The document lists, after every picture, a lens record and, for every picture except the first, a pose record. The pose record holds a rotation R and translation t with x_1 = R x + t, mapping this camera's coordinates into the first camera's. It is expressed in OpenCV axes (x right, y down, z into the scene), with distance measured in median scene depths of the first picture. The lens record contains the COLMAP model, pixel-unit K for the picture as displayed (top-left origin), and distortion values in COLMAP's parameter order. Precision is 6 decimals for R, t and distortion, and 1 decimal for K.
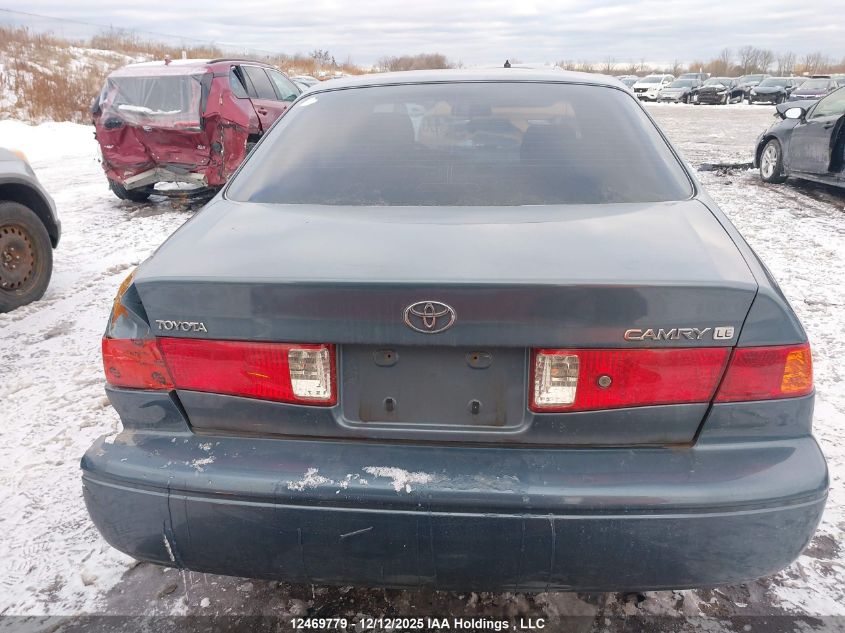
lens RADIAL K [[654.0, 0, 427.5], [0, 654.0, 314.8], [0, 0, 1]] dist [0.049367, -0.064269]
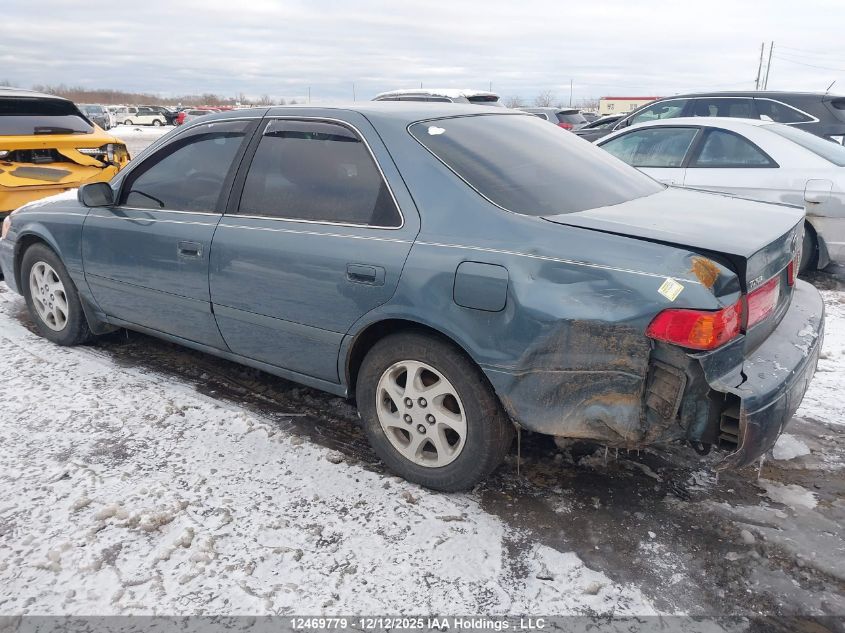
lens RADIAL K [[654.0, 0, 427.5], [0, 654.0, 314.8], [0, 0, 1]] dist [0.049367, -0.064269]
pose [[0.502942, -0.236806, 0.831247, -1.936655], [0.268620, 0.956935, 0.110084, -0.263365], [-0.821518, 0.167924, 0.544894, 0.805747]]
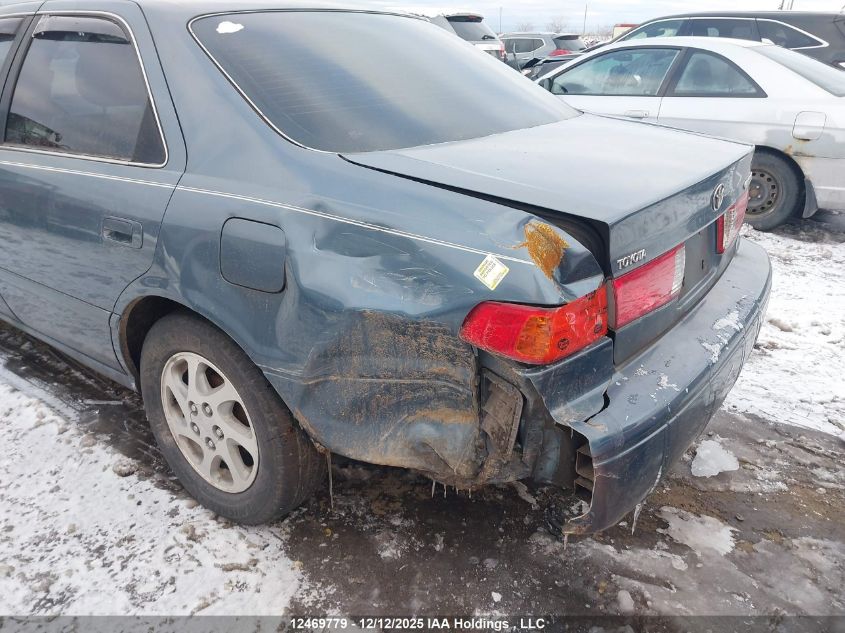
lens RADIAL K [[666.8, 0, 422.5], [0, 666.8, 316.5], [0, 0, 1]] dist [0.045984, -0.063950]
pose [[0.509930, -0.308079, 0.803155, -1.327951], [0.257240, 0.945556, 0.199378, -0.174850], [-0.820853, 0.104935, 0.561418, 0.700449]]
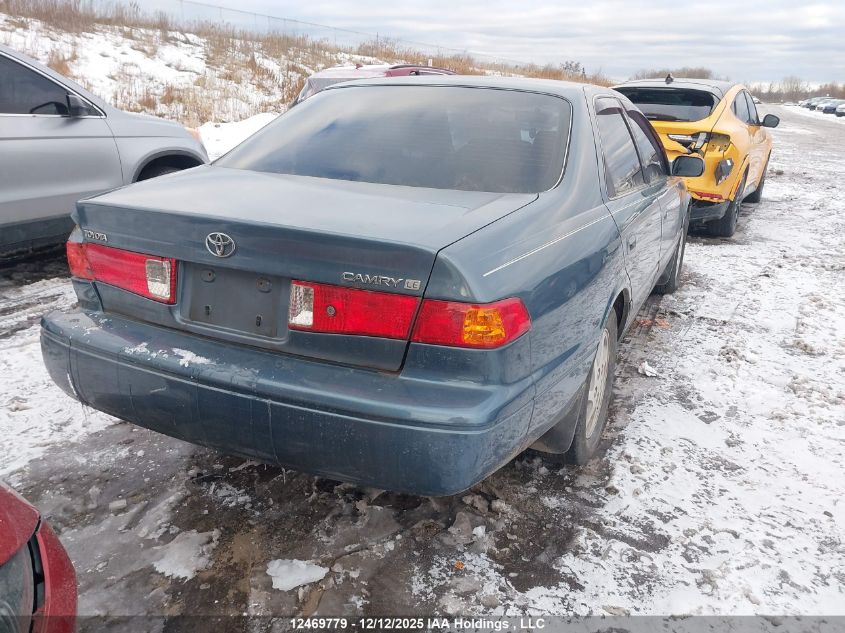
lens RADIAL K [[654.0, 0, 427.5], [0, 654.0, 314.8], [0, 0, 1]] dist [0.049367, -0.064269]
pose [[0.936495, 0.148847, -0.317525, 0.809205], [-0.153323, 0.988115, 0.010996, 0.061337], [0.315388, 0.038386, 0.948186, -0.157905]]
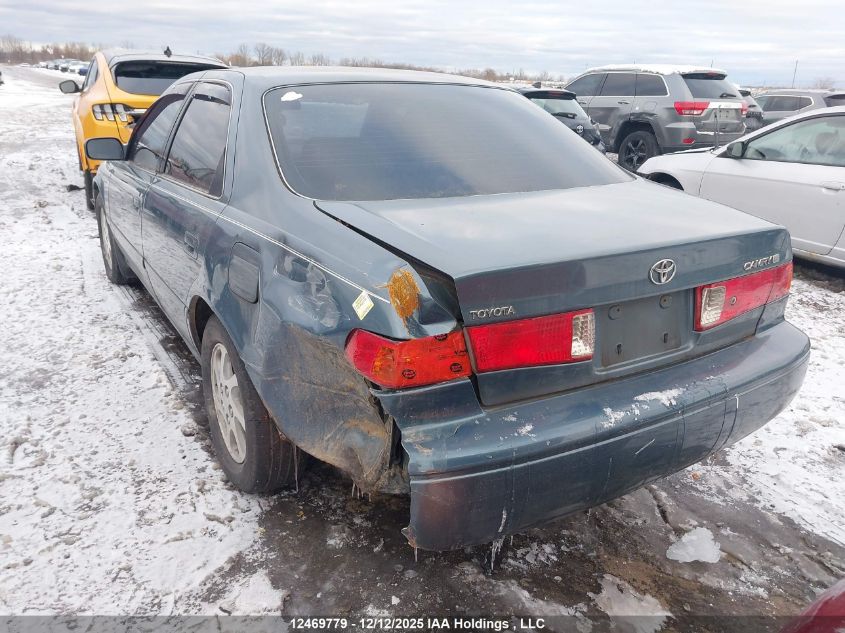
lens RADIAL K [[659.3, 0, 405.7], [0, 659.3, 315.3], [0, 0, 1]] dist [0.015051, -0.006999]
pose [[0.796715, -0.160454, 0.582666, -1.109084], [0.152333, 0.986299, 0.063312, -0.068223], [-0.584842, 0.038318, 0.810242, 0.210125]]
